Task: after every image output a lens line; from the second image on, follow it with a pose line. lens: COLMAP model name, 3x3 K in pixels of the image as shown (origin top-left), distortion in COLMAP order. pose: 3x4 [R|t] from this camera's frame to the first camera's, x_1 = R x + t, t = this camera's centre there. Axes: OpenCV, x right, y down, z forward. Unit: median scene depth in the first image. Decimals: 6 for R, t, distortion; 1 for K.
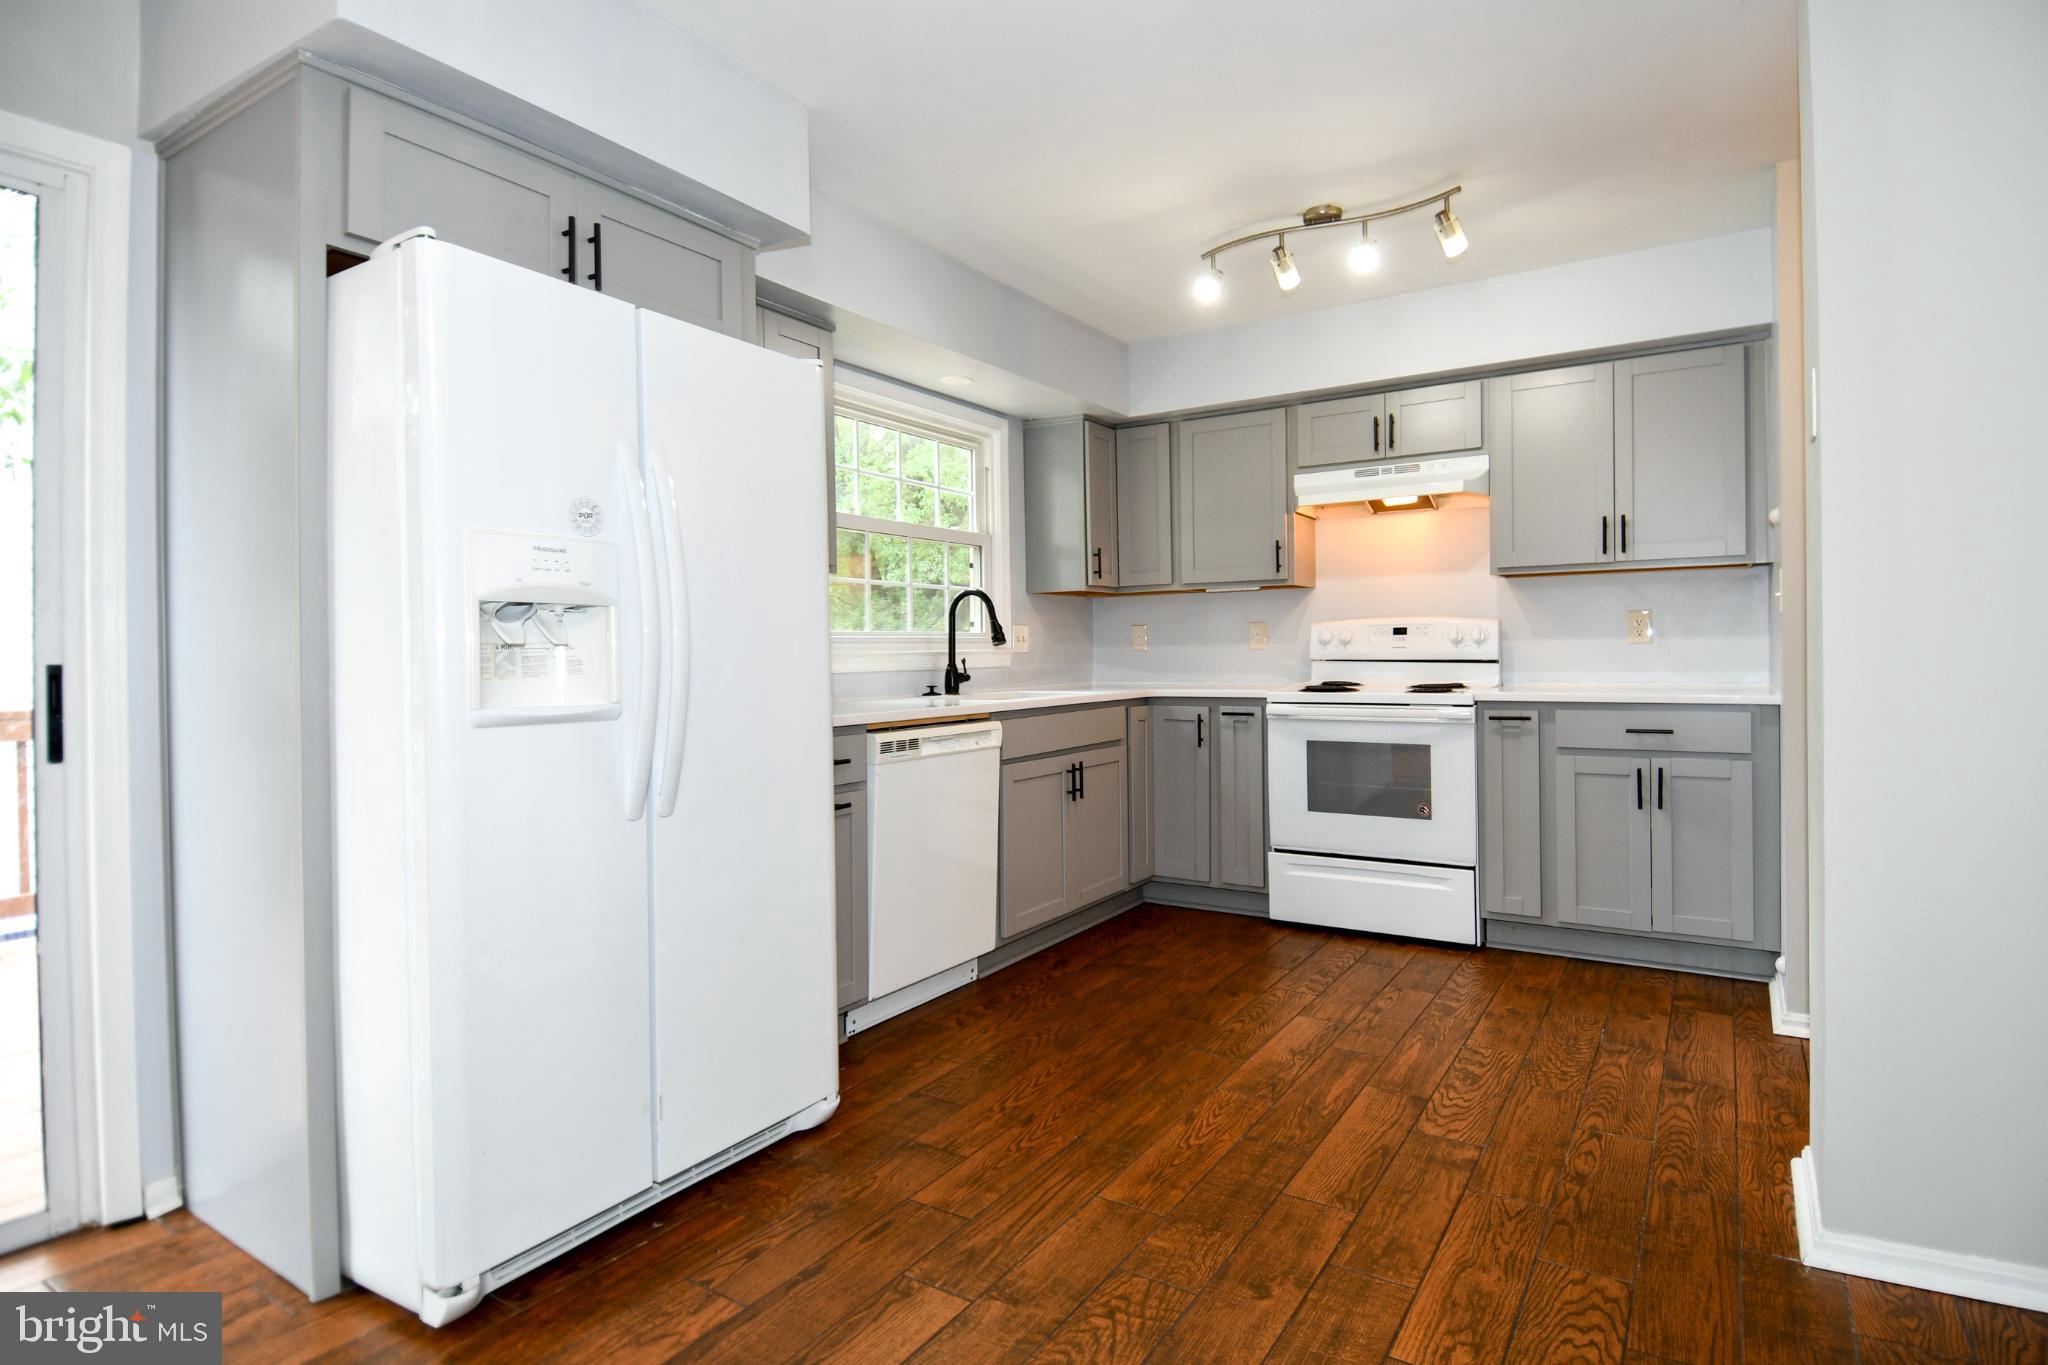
lens RADIAL K [[1024.7, 0, 1018.1], [0, 1024.7, 652.2], [0, 0, 1]] dist [0.034653, -0.041815]
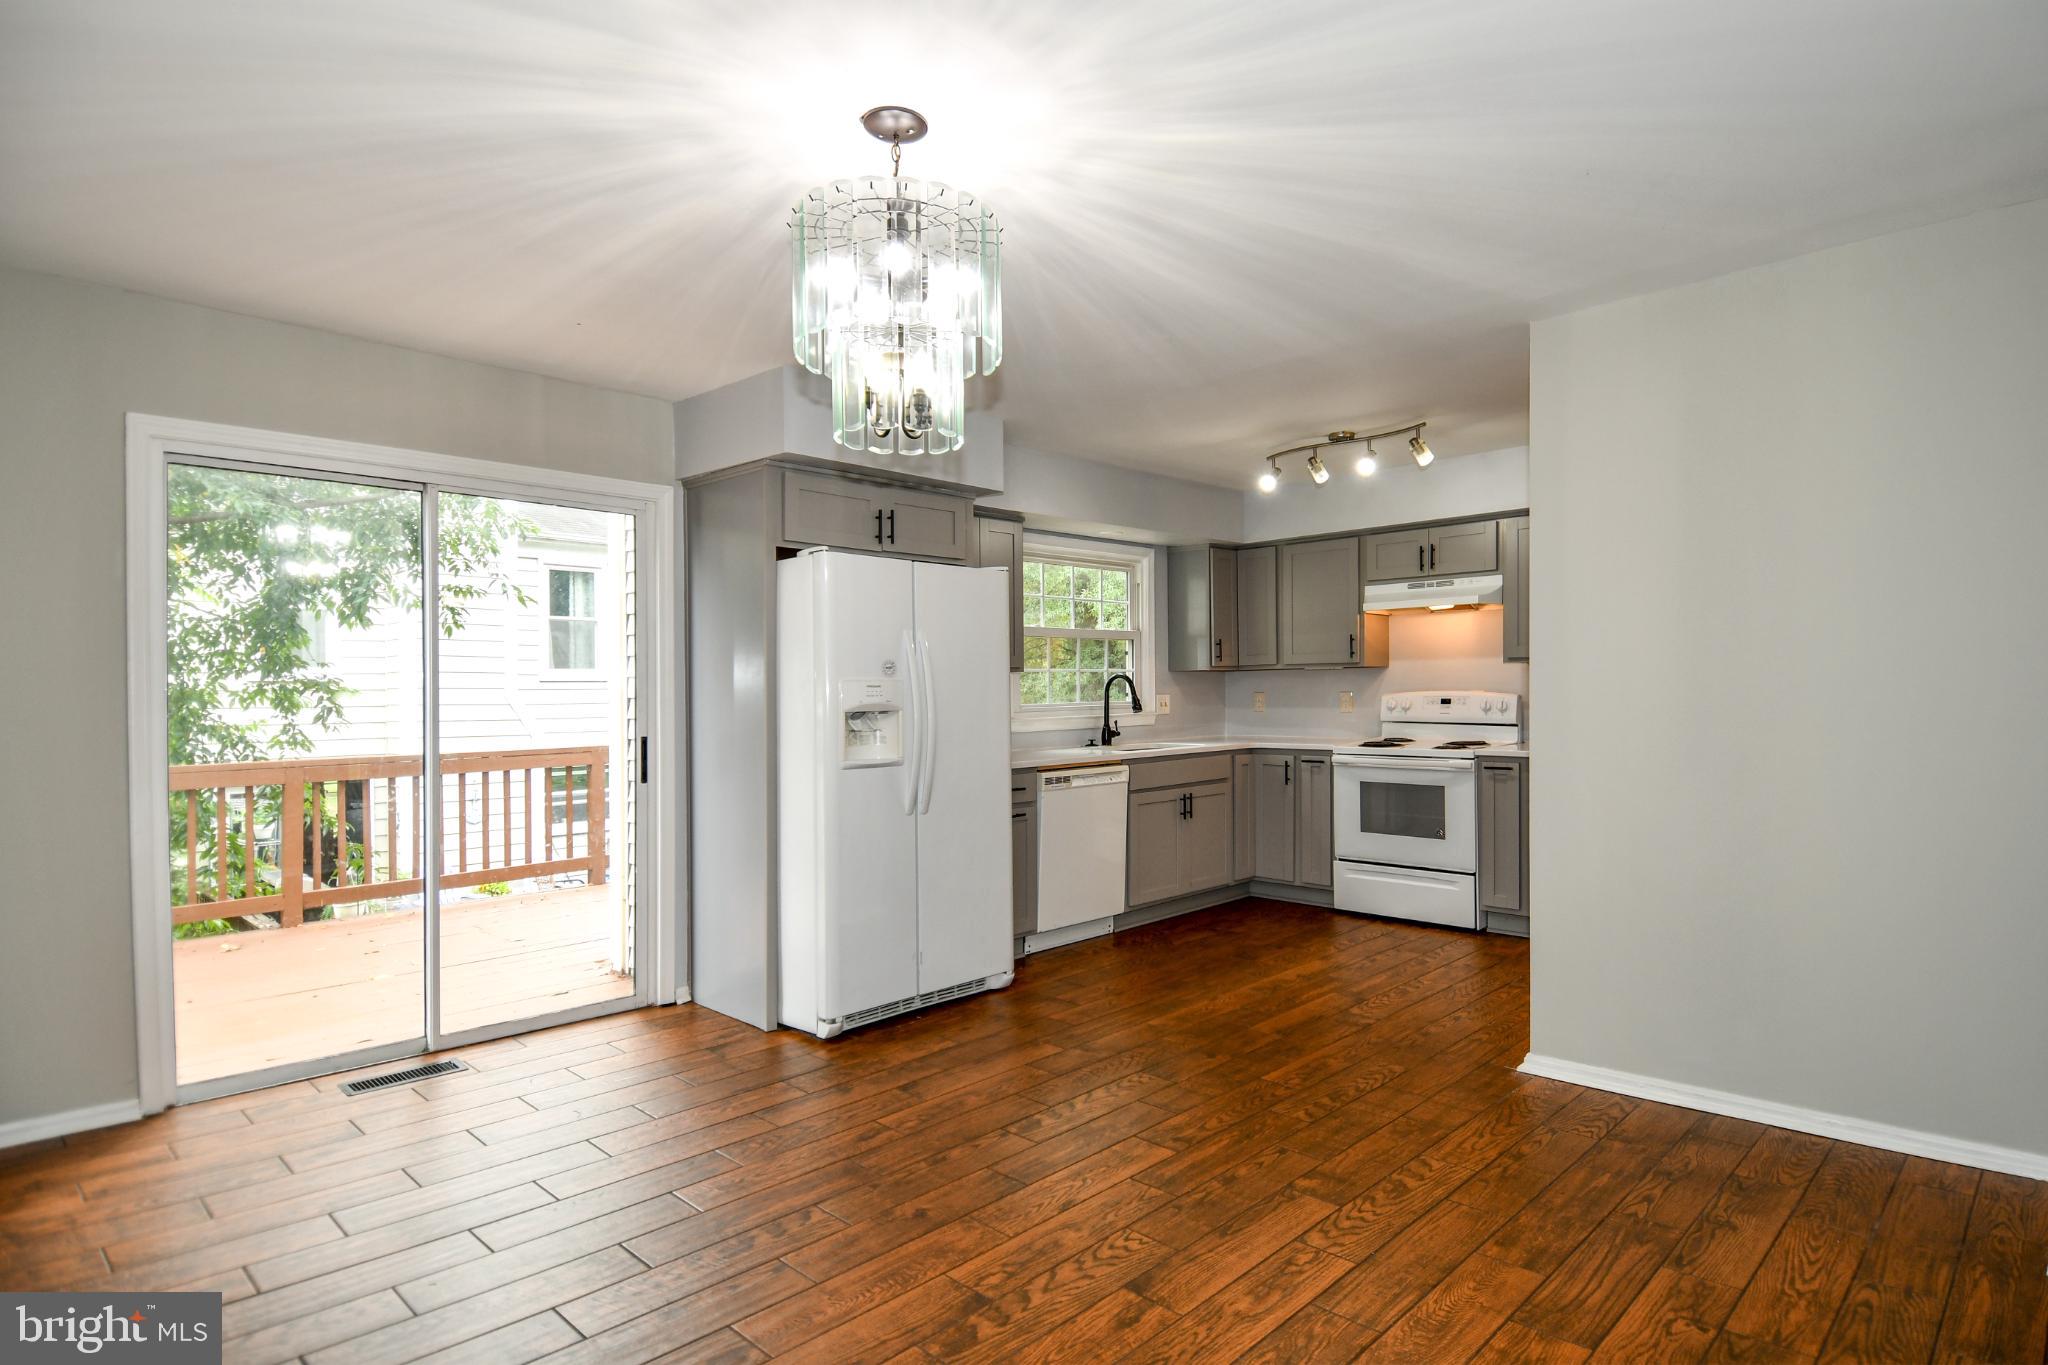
lens RADIAL K [[1125.0, 0, 1150.1], [0, 1125.0, 676.3], [0, 0, 1]] dist [0.003235, 0.000007]
pose [[0.993723, 0.008948, -0.111508, 0.192705], [-0.008795, 0.999960, 0.001868, -0.066800], [0.111520, -0.000875, 0.993762, -0.645675]]
